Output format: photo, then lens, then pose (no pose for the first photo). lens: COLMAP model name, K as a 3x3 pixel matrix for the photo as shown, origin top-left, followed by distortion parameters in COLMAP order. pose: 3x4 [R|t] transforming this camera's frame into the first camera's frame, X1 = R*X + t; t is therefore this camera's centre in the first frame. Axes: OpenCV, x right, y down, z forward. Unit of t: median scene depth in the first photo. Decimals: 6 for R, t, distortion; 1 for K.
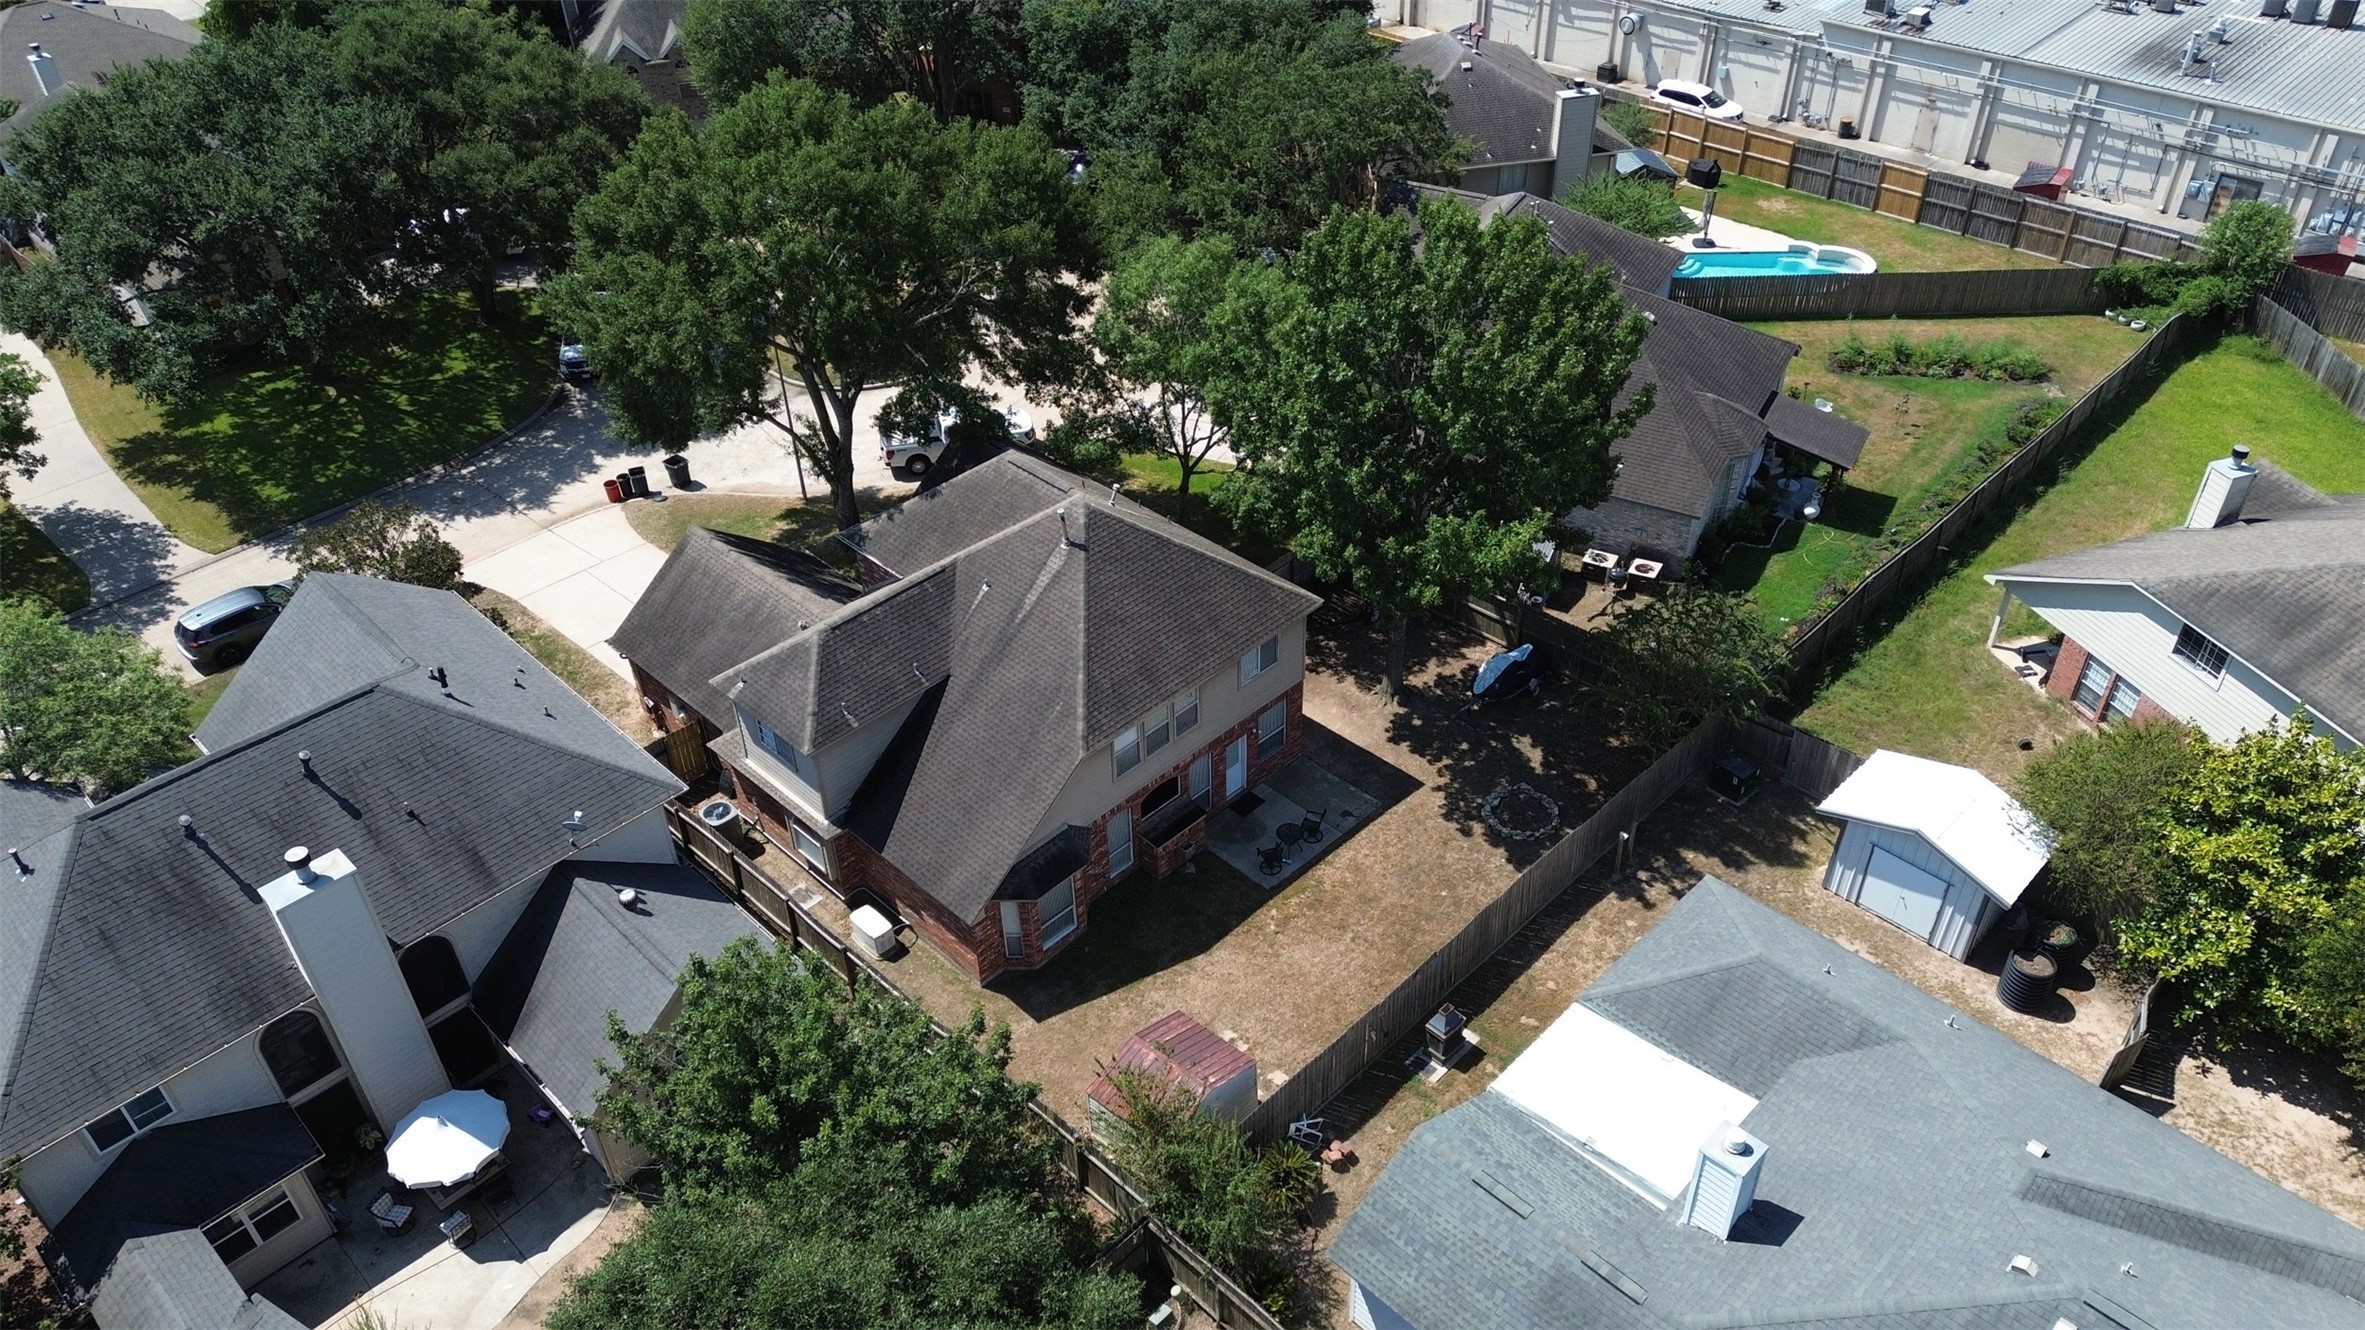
lens RADIAL K [[1660.5, 0, 1182.1], [0, 1660.5, 658.8], [0, 0, 1]] dist [0.069942, -0.067032]
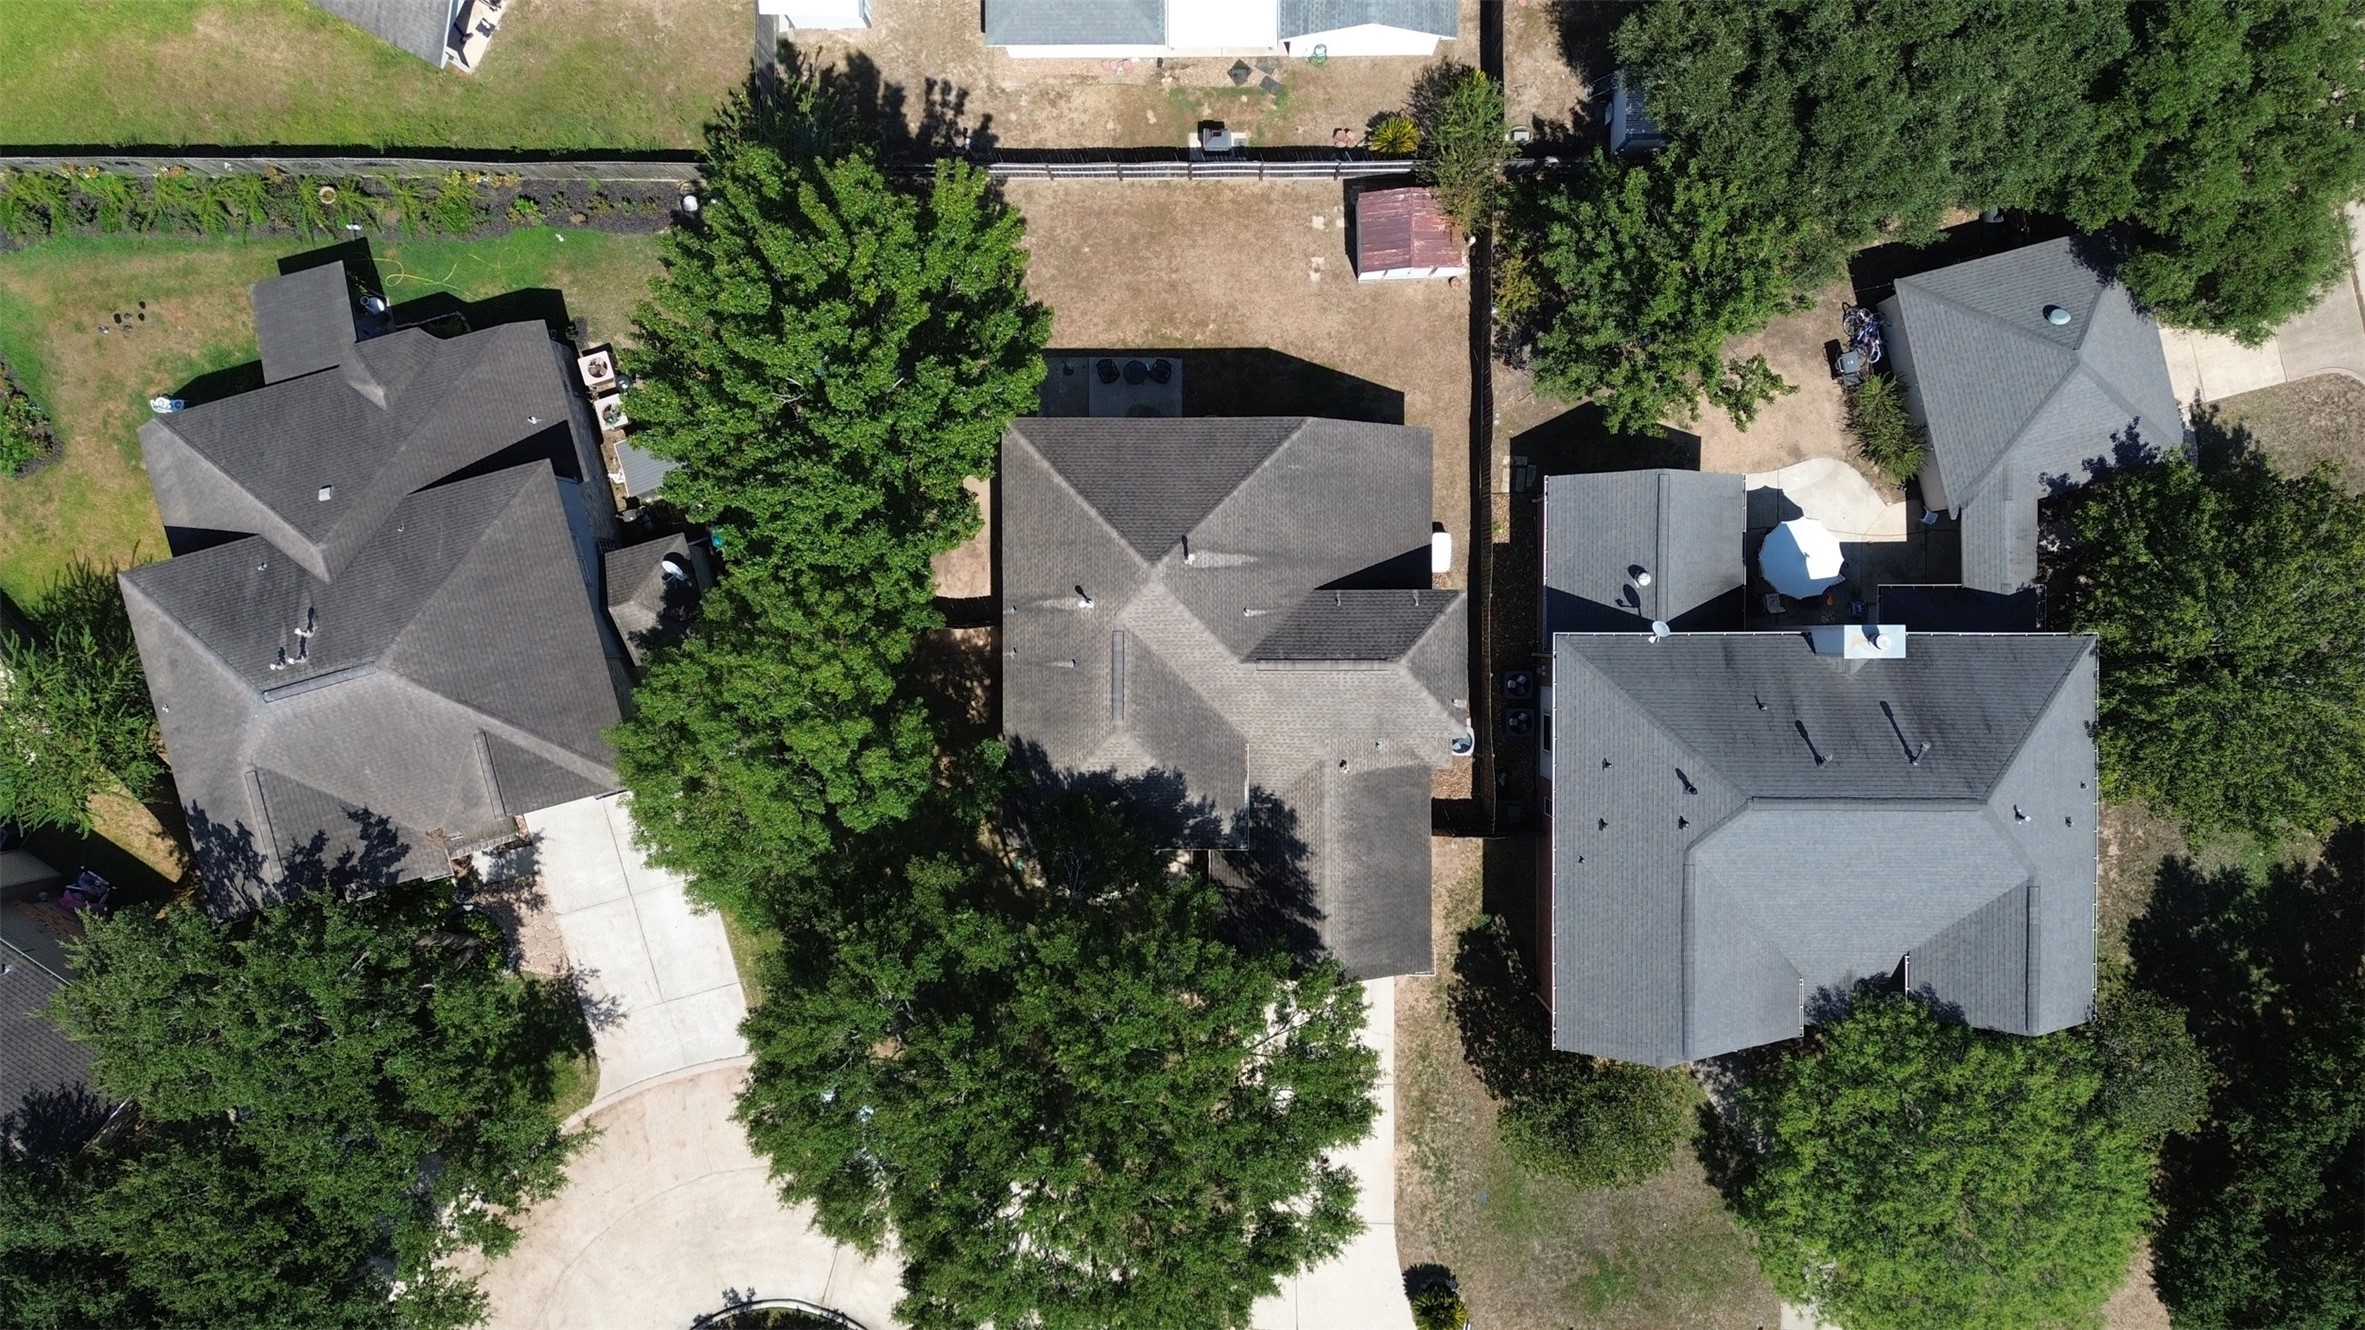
lens RADIAL K [[1660.5, 0, 1182.1], [0, 1660.5, 658.8], [0, 0, 1]] dist [0.069942, -0.067032]
pose [[-0.703793, -0.709816, 0.028931, -0.136518], [0.465223, -0.429733, 0.773884, -0.880622], [-0.536883, 0.558114, 0.632666, 0.349256]]
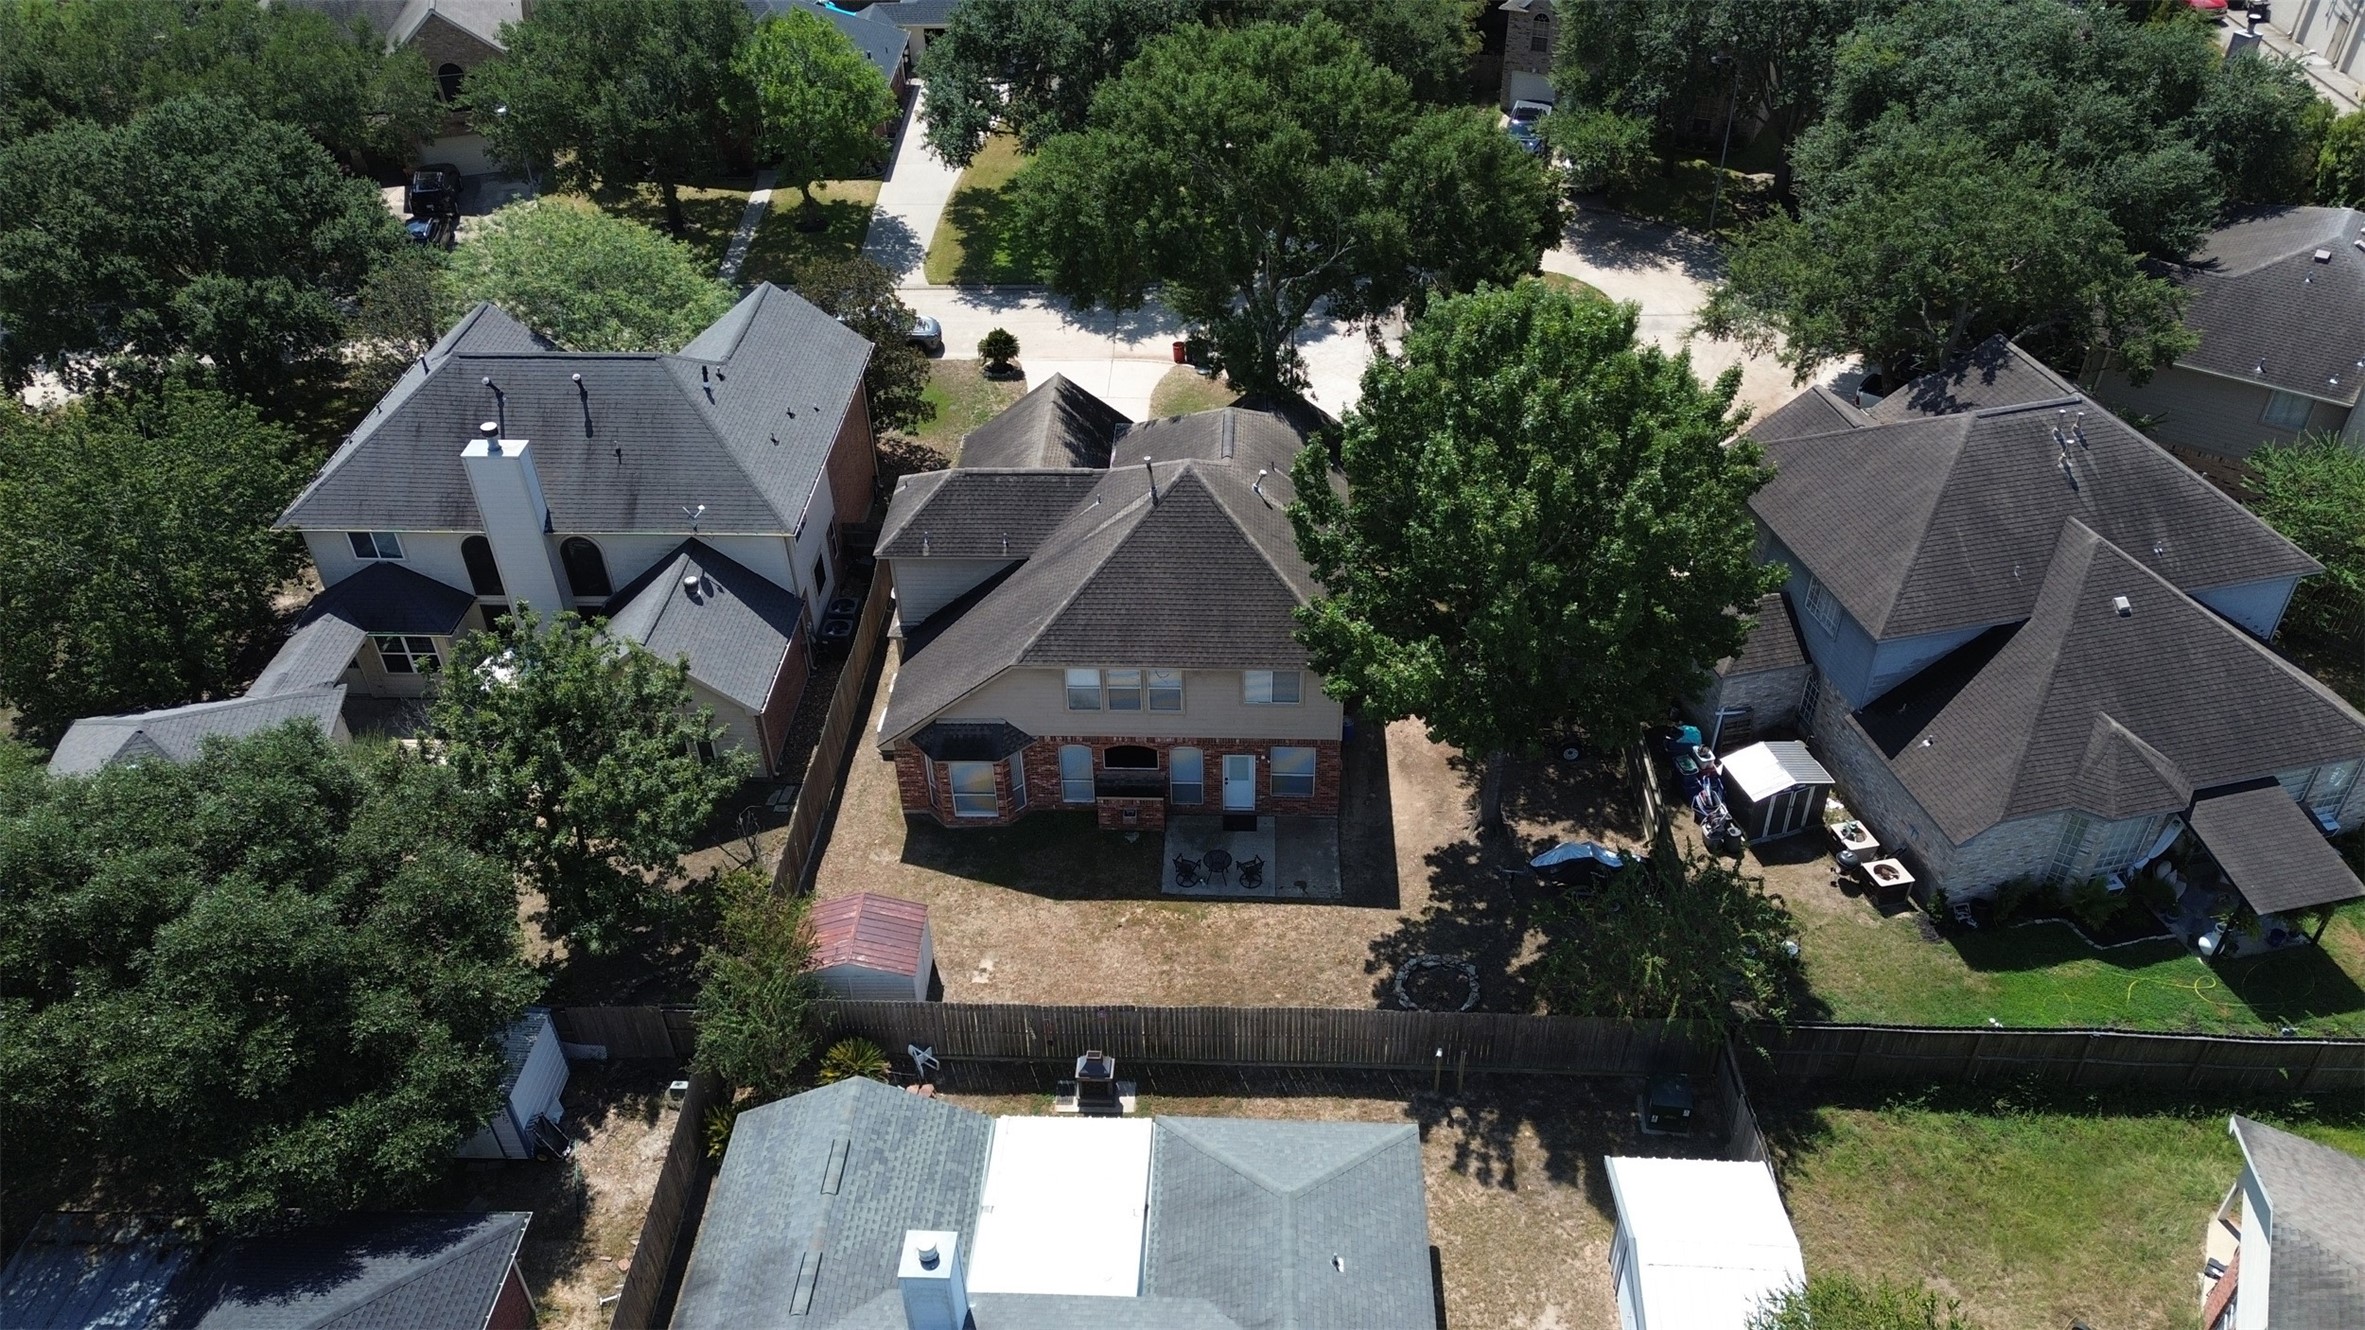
lens RADIAL K [[1660.5, 0, 1182.1], [0, 1660.5, 658.8], [0, 0, 1]] dist [0.069942, -0.067032]
pose [[0.674492, 0.458357, -0.578765, 0.561481], [-0.446988, 0.877456, 0.173987, -0.159184], [0.587589, 0.141348, 0.796718, 0.194725]]
